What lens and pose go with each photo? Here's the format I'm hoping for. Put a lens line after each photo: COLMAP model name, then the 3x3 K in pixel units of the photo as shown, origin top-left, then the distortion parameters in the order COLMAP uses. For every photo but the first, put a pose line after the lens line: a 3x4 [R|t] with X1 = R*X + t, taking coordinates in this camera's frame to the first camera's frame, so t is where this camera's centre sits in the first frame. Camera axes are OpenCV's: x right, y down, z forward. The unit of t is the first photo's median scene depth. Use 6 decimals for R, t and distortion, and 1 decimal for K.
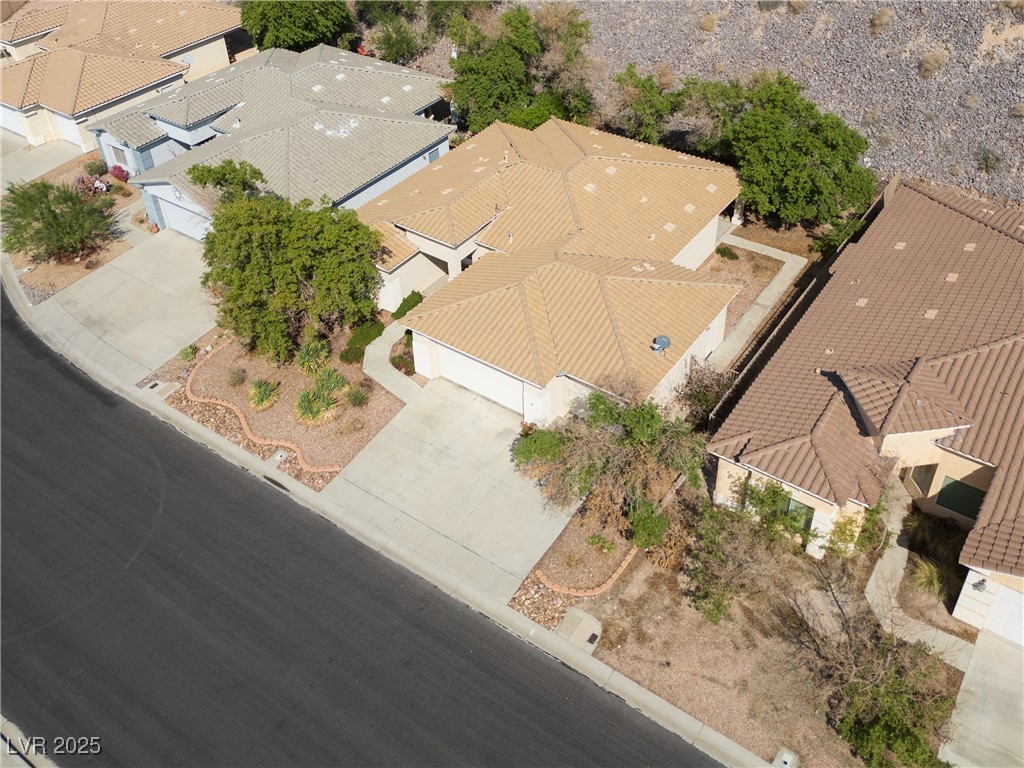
lens RADIAL K [[925.0, 0, 516.9], [0, 925.0, 277.6], [0, 0, 1]] dist [0.069927, -0.057914]
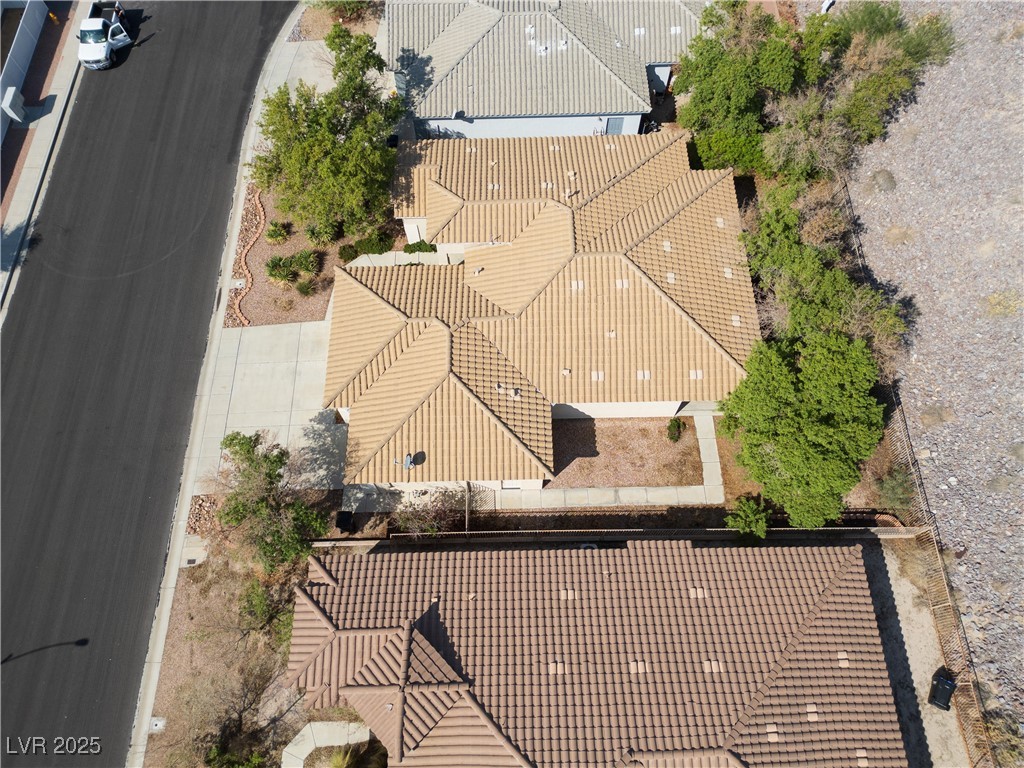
lens RADIAL K [[716.0, 0, 507.2], [0, 716.0, 383.2], [0, 0, 1]] dist [0.068981, -0.061391]
pose [[0.591648, 0.742129, -0.314956, 0.393770], [-0.465380, 0.633397, 0.618247, -0.522784], [0.658311, -0.219211, 0.720120, 0.464500]]
